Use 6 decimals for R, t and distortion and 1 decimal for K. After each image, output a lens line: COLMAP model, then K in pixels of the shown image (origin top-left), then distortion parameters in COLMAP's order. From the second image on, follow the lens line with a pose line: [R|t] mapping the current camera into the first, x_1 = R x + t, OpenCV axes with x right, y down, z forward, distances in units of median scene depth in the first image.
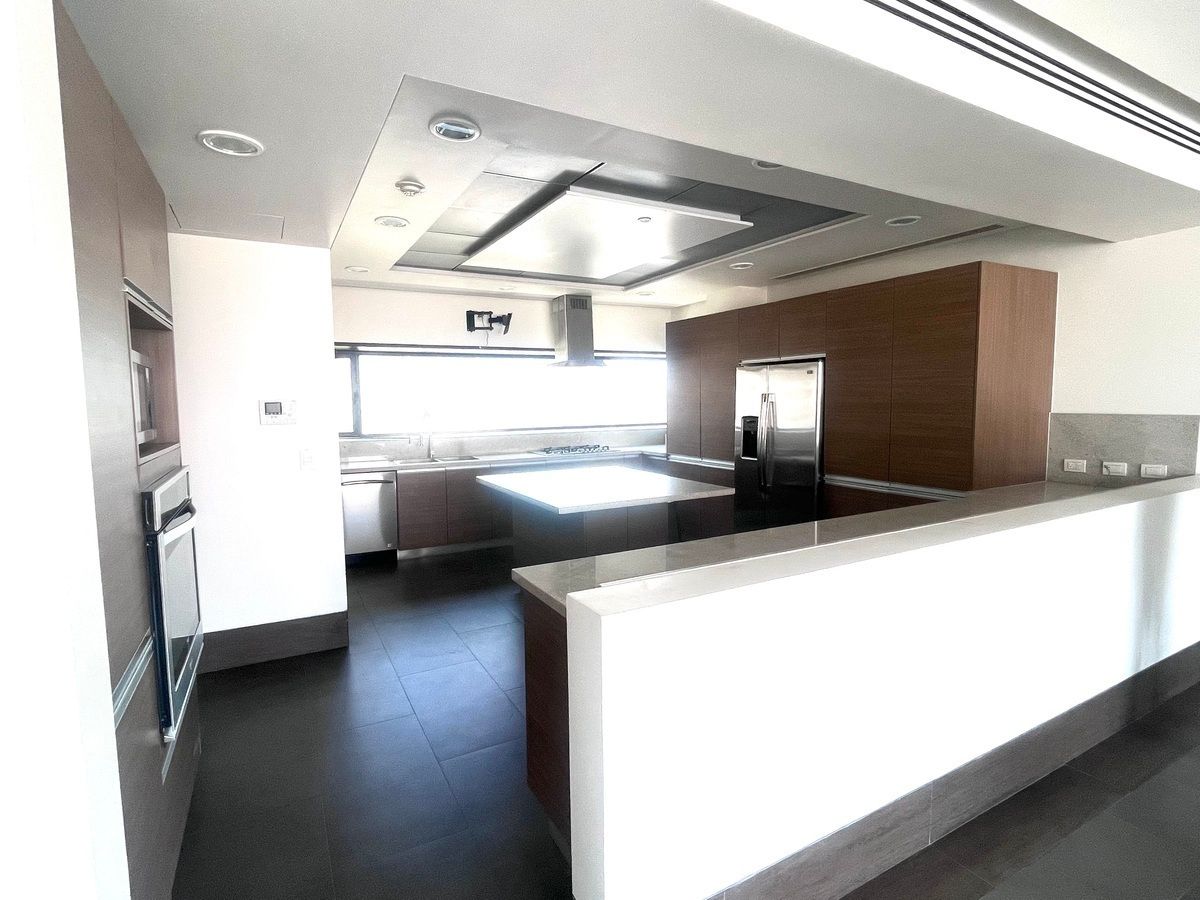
lens RADIAL K [[597.3, 0, 595.4], [0, 597.3, 450.6], [0, 0, 1]] dist [-0.006262, -0.000338]
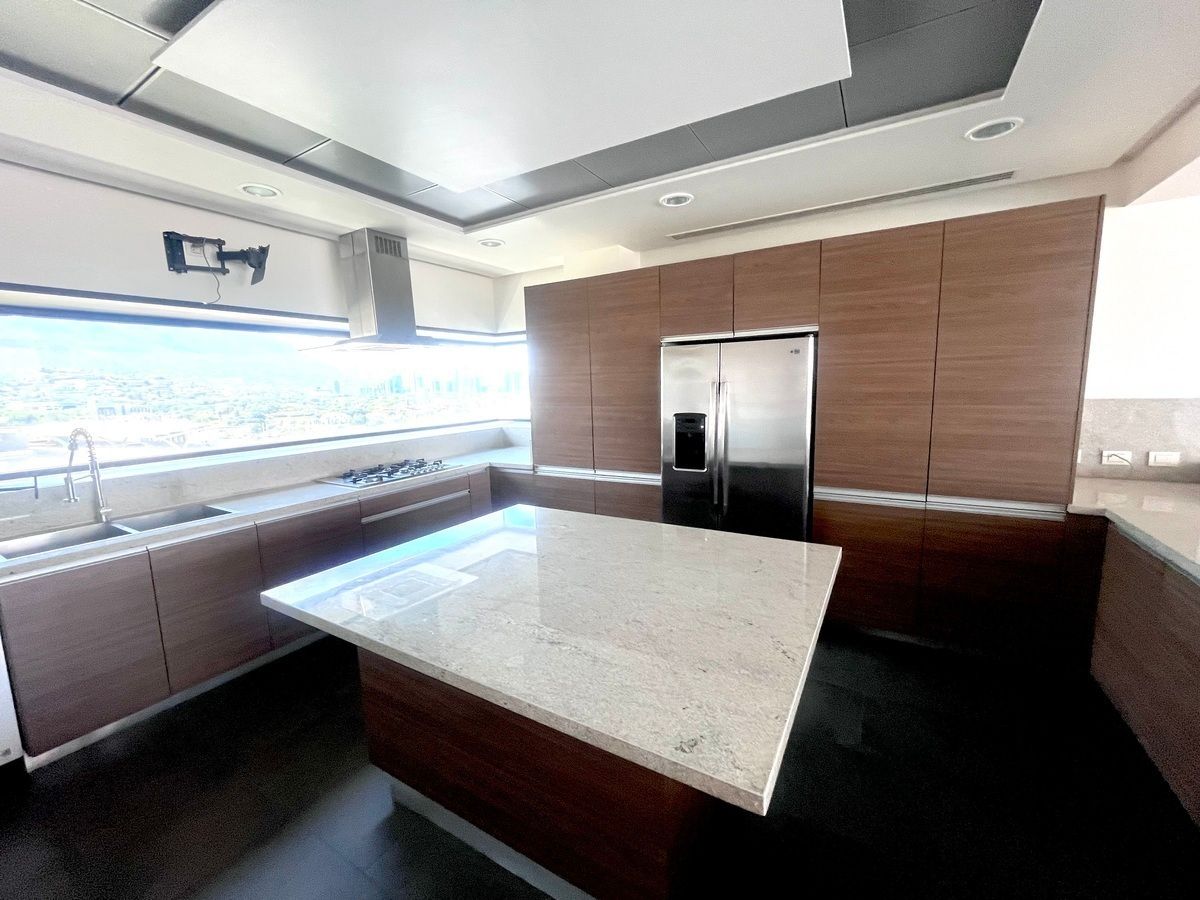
lens RADIAL K [[486.3, 0, 599.0], [0, 486.3, 450.2], [0, 0, 1]] dist [-0.007303, 0.000602]
pose [[0.859729, -0.080647, 0.504344, -0.128547], [0.061992, 0.996631, 0.053691, -0.045757], [-0.506975, -0.014894, 0.861832, 0.482928]]
